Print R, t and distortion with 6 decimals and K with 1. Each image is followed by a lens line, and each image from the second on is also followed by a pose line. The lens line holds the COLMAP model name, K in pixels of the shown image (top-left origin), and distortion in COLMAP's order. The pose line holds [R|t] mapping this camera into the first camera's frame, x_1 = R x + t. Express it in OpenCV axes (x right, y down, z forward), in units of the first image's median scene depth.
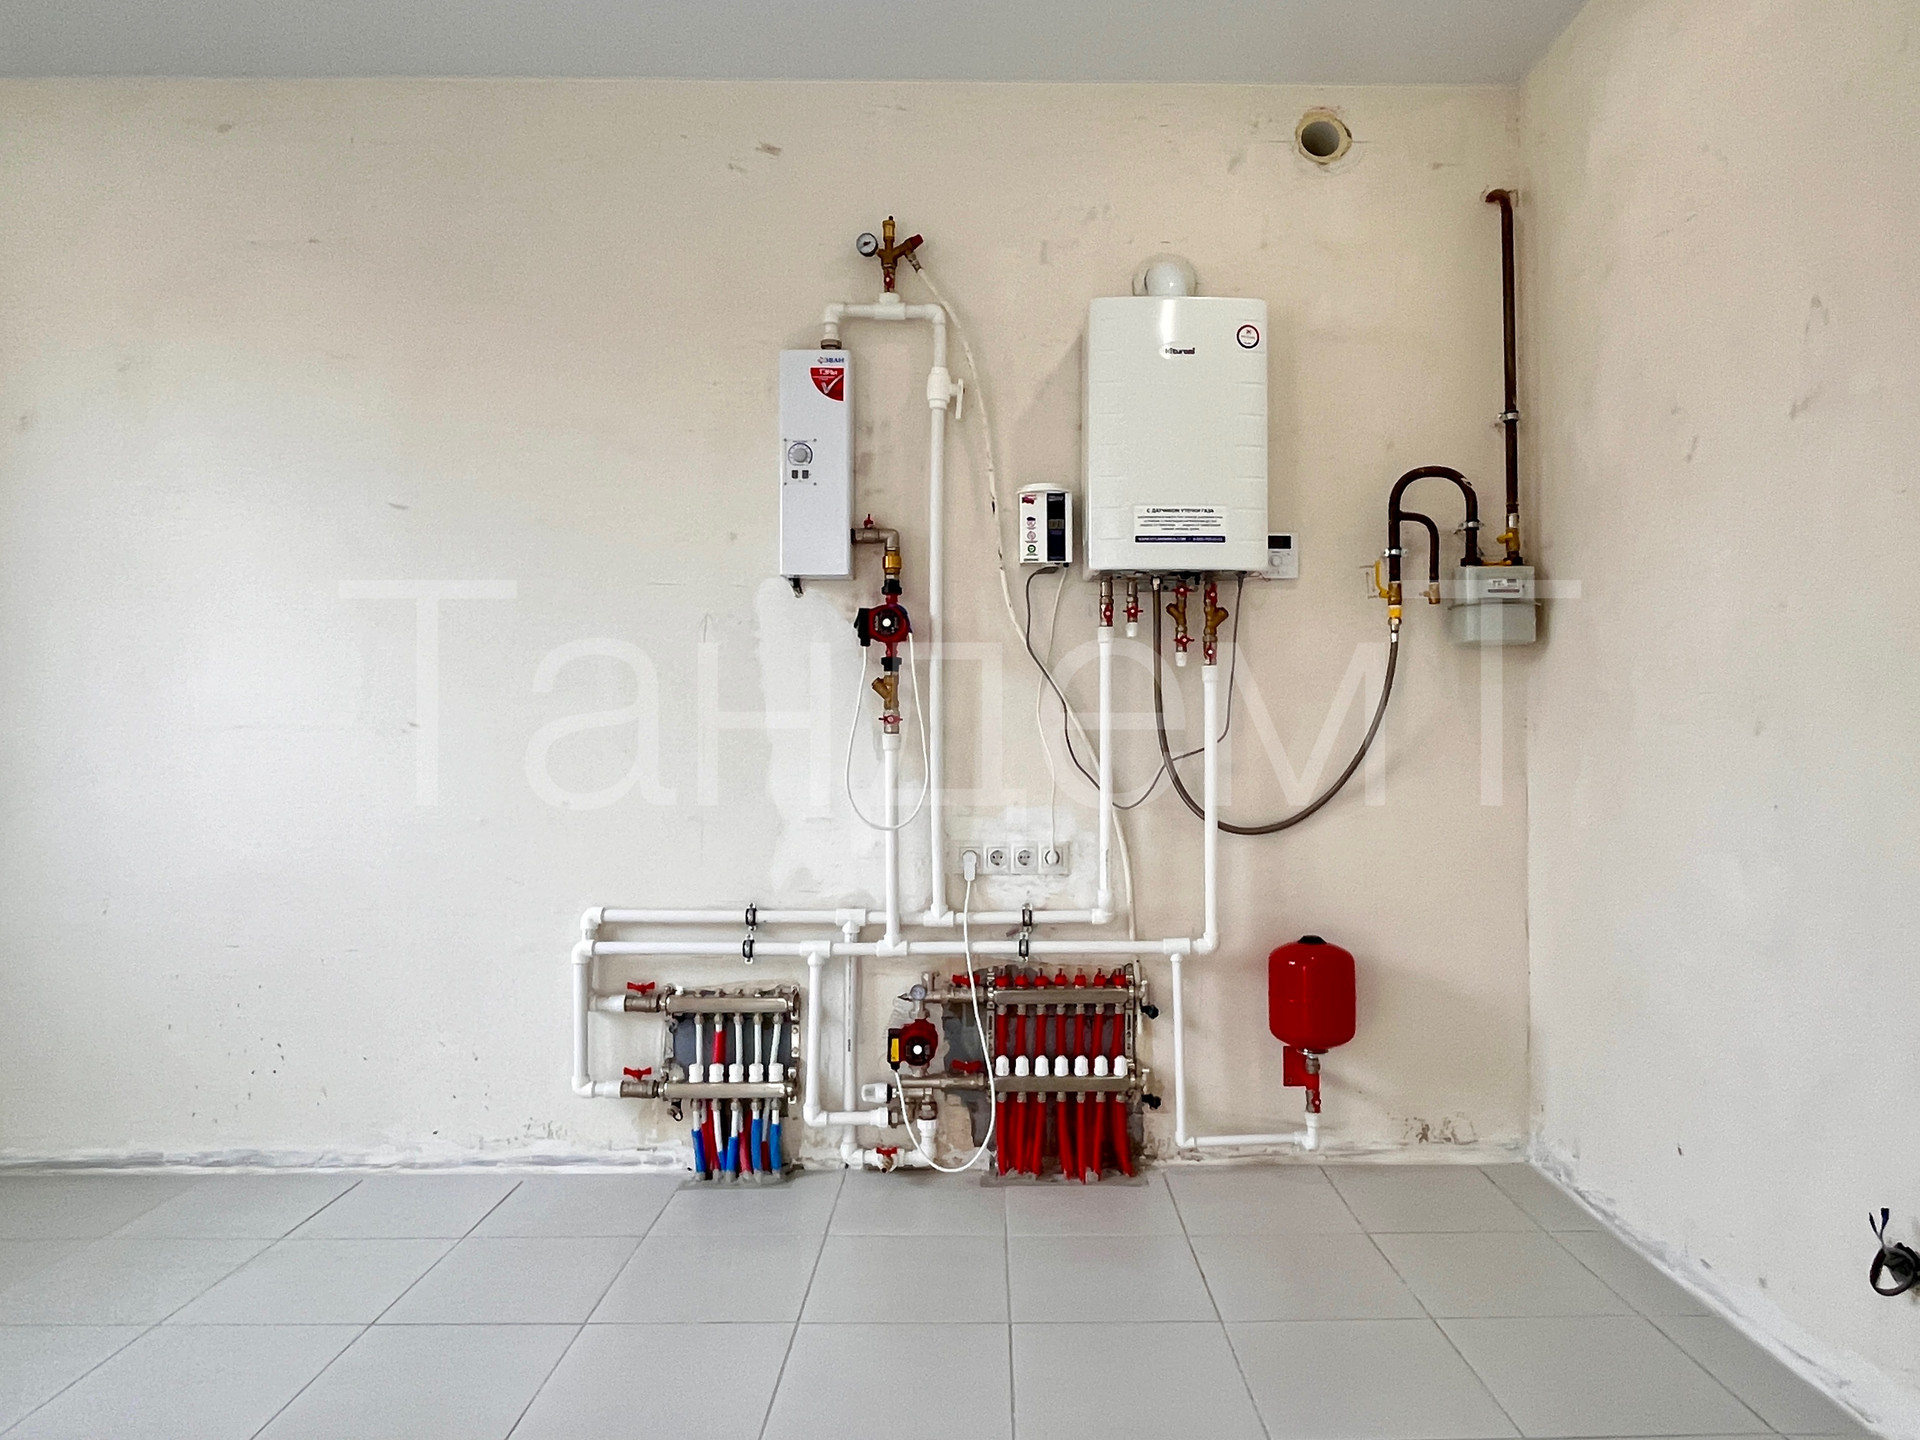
lens RADIAL K [[1211.4, 0, 967.5], [0, 1211.4, 726.8], [0, 0, 1]] dist [-0.004159, -0.000618]
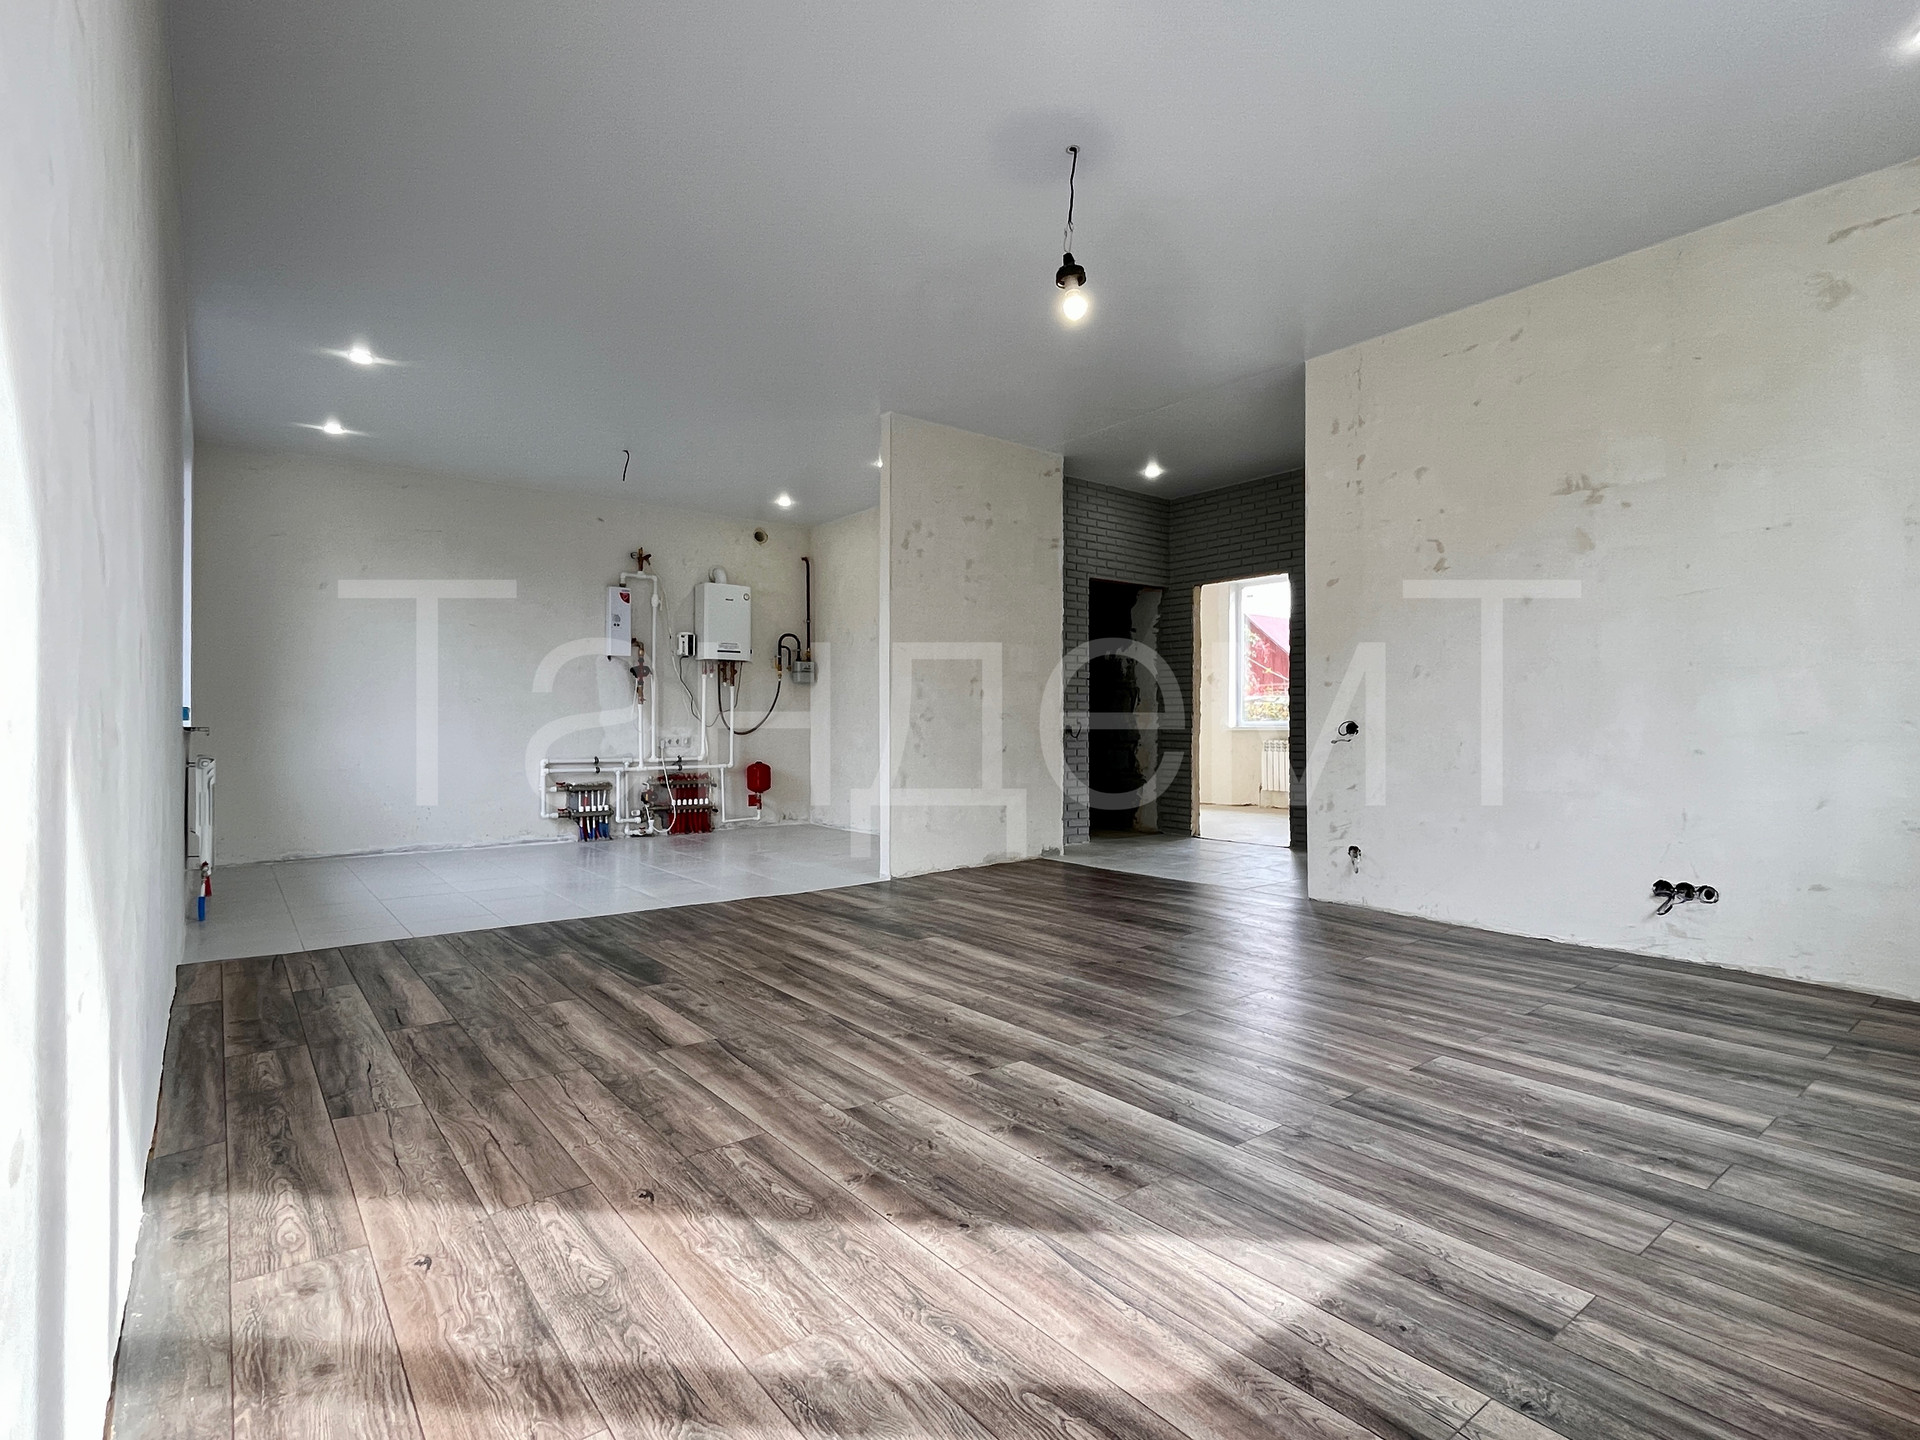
lens RADIAL K [[945.8, 0, 963.0], [0, 945.8, 722.4], [0, 0, 1]] dist [-0.002700, 0.000180]
pose [[0.792655, 0.001962, 0.609667, -0.943876], [-0.008527, 0.999933, 0.007868, 0.027324], [-0.609611, -0.011435, 0.792618, -1.593337]]
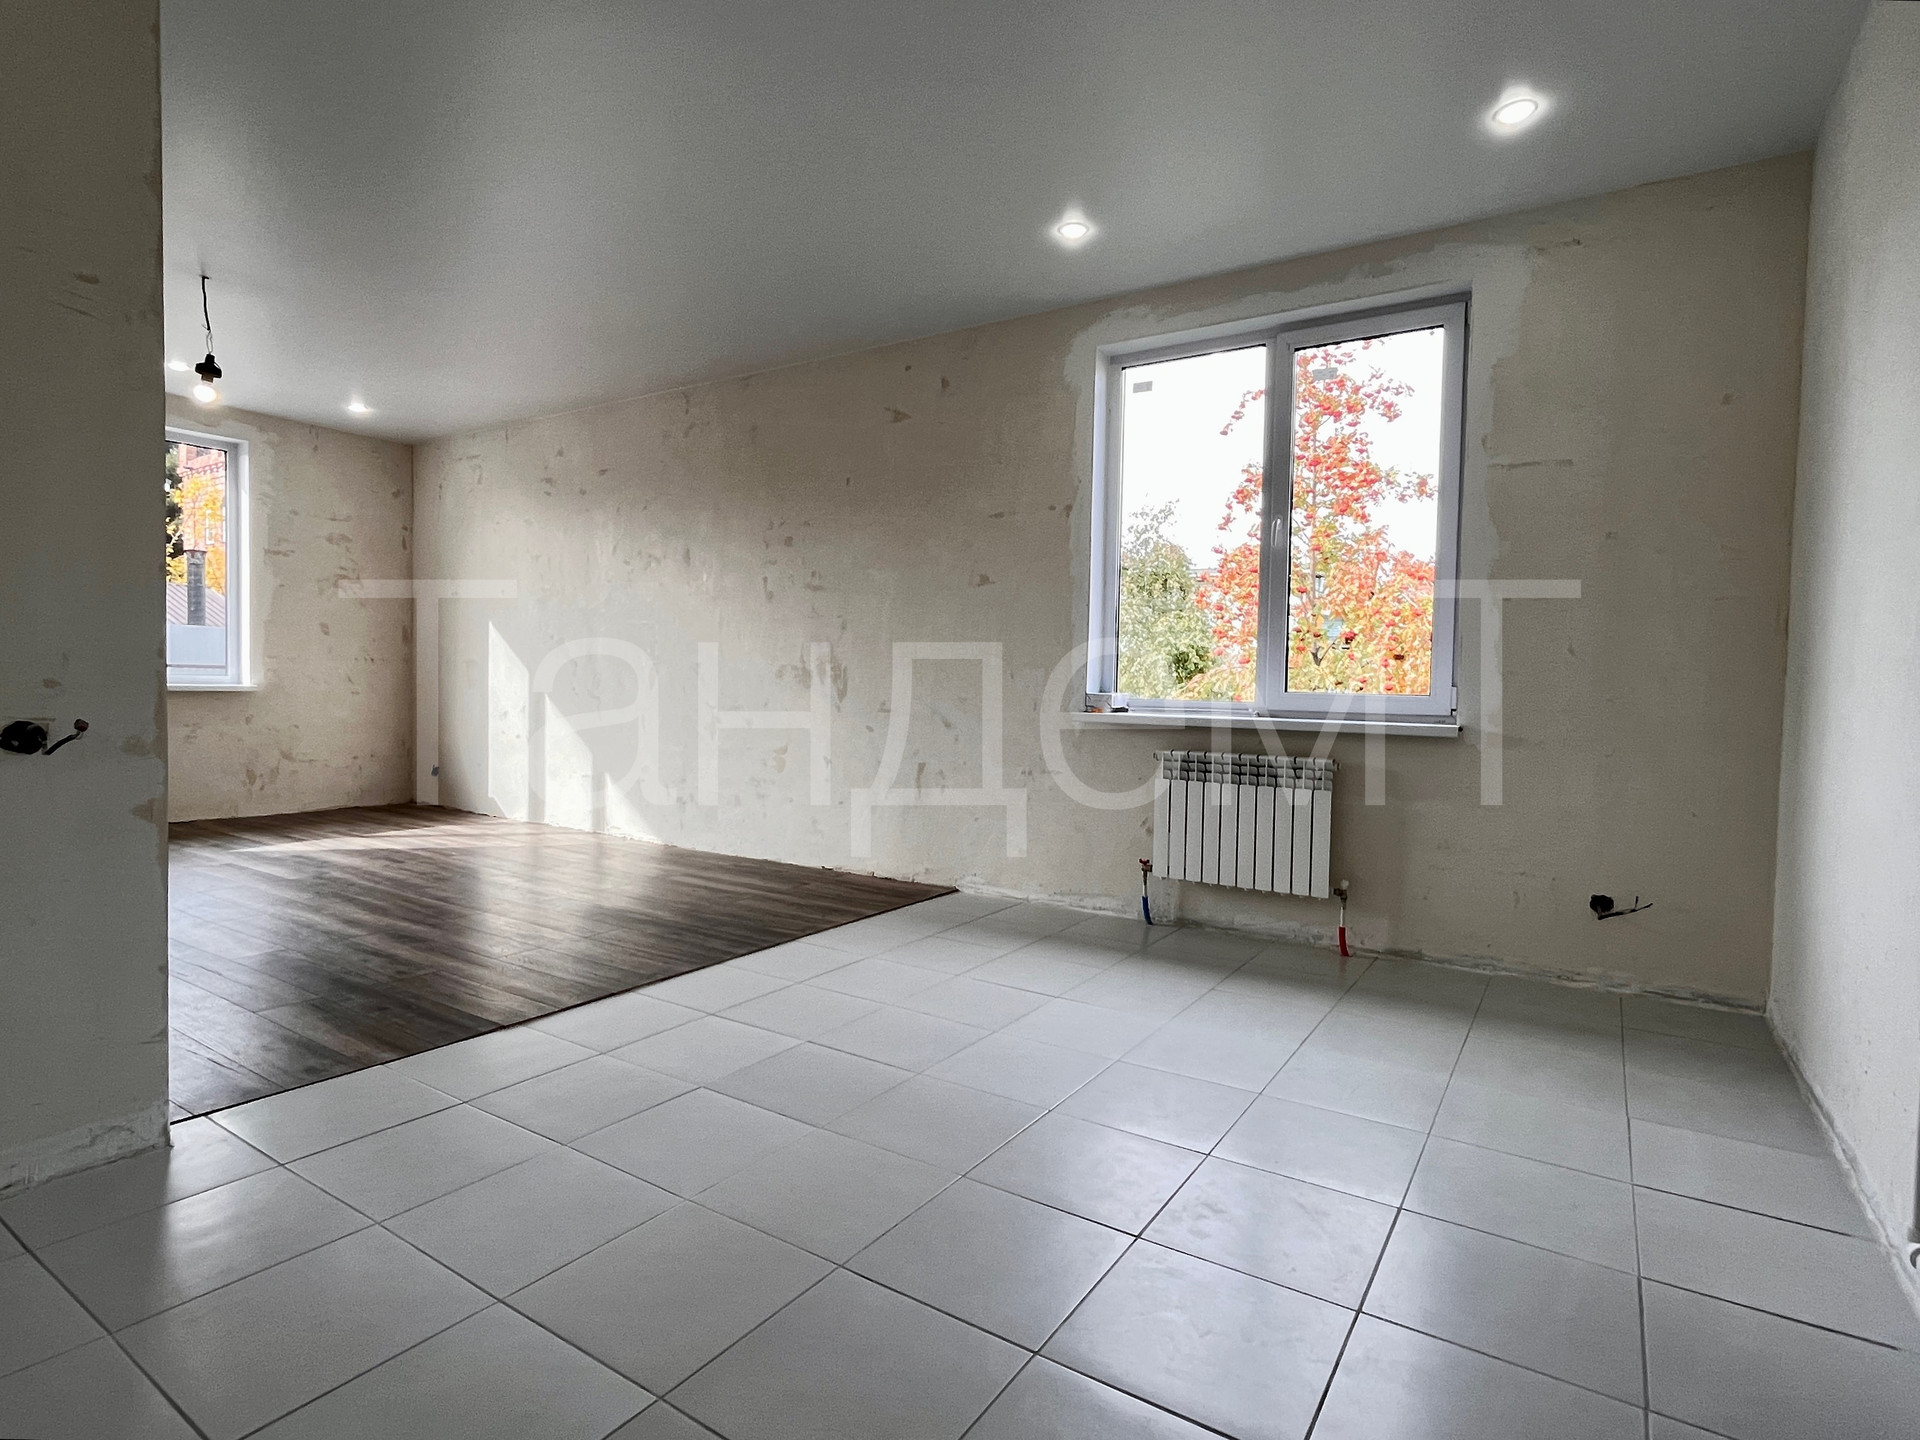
lens RADIAL K [[984.9, 0, 967.1], [0, 984.9, 722.4], [0, 0, 1]] dist [-0.002407, -0.001183]
pose [[-0.556213, 0.020495, -0.830787, 0.340086], [-0.007038, 0.999544, 0.029370, 0.027417], [0.831010, 0.022183, -0.555815, 0.864450]]
